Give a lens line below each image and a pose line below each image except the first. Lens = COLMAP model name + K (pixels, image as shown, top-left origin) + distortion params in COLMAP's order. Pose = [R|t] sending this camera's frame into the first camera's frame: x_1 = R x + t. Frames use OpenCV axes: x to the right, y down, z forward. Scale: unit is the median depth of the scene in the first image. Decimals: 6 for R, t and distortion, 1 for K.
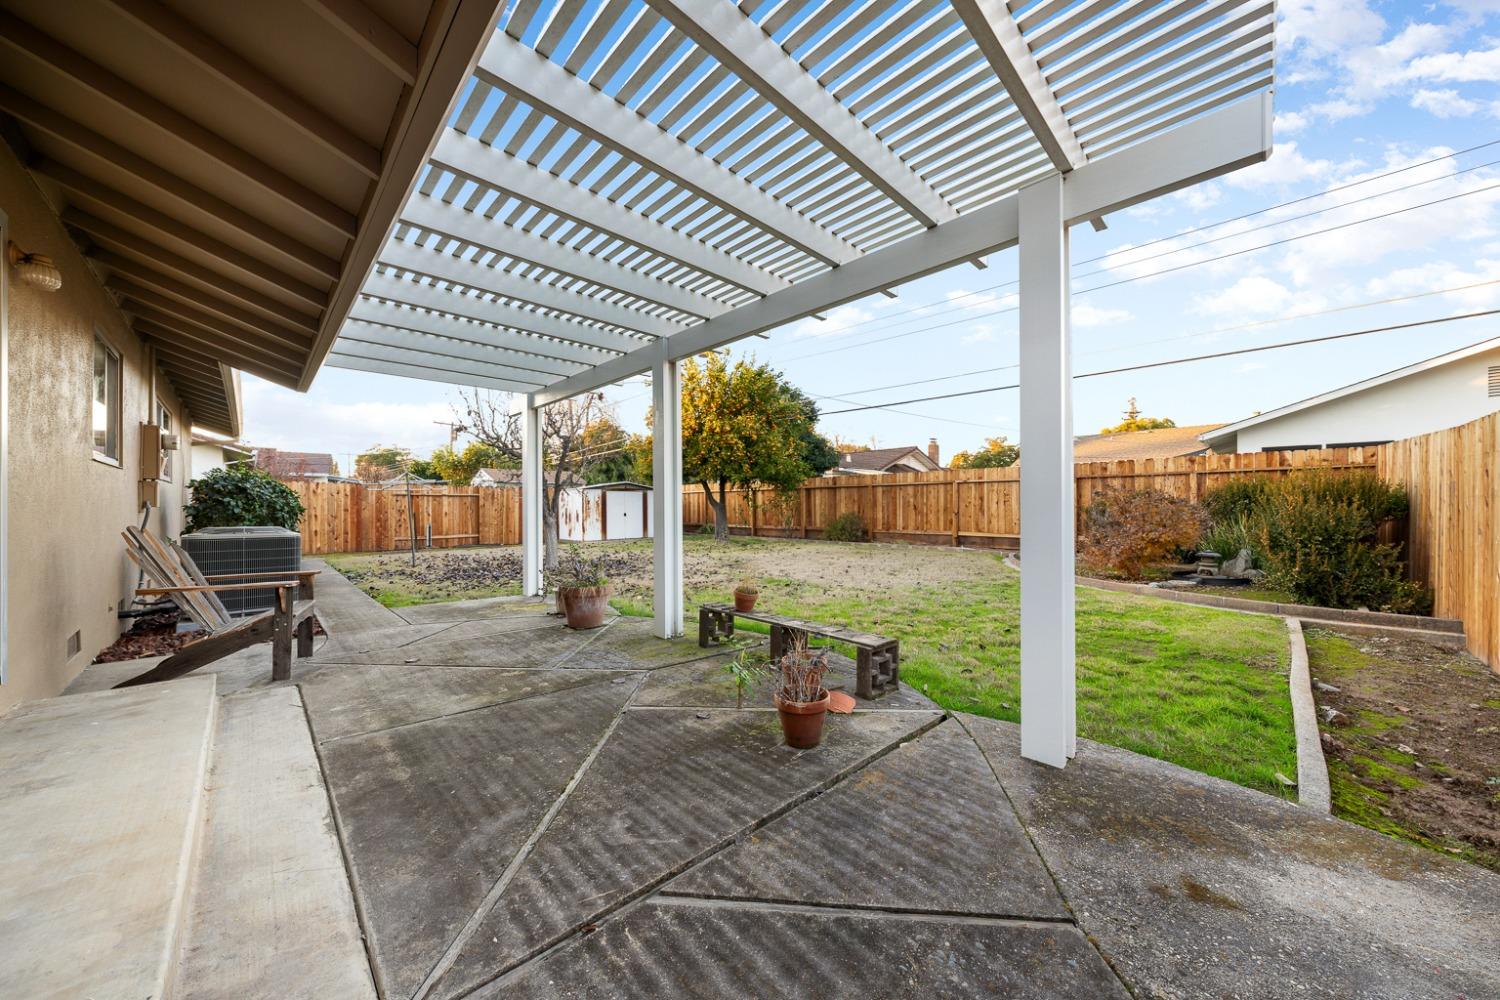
lens RADIAL K [[507.6, 0, 750.0], [0, 507.6, 500.0], [0, 0, 1]] dist [0.000220, 0.000062]
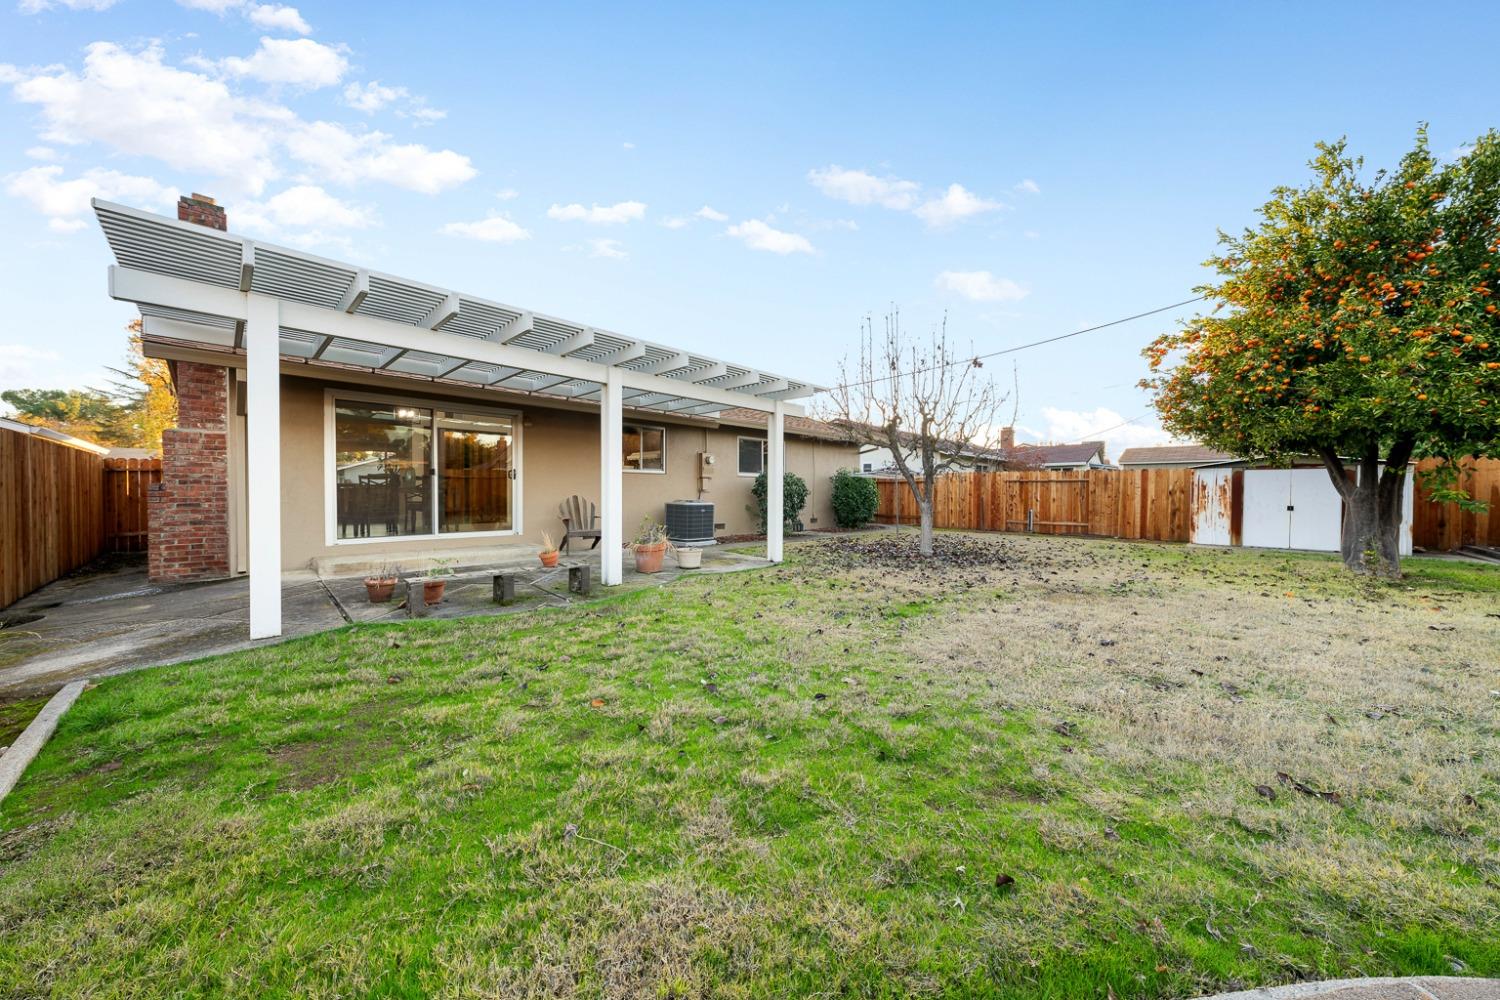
lens RADIAL K [[492.9, 0, 763.5], [0, 492.9, 503.9], [0, 0, 1]] dist [0.000180, 0.000009]
pose [[0.051695, 0.028300, -0.998262, 0.326115], [-0.000616, 0.999599, 0.028306, 0.008489], [0.998663, -0.000848, 0.051692, 0.390914]]
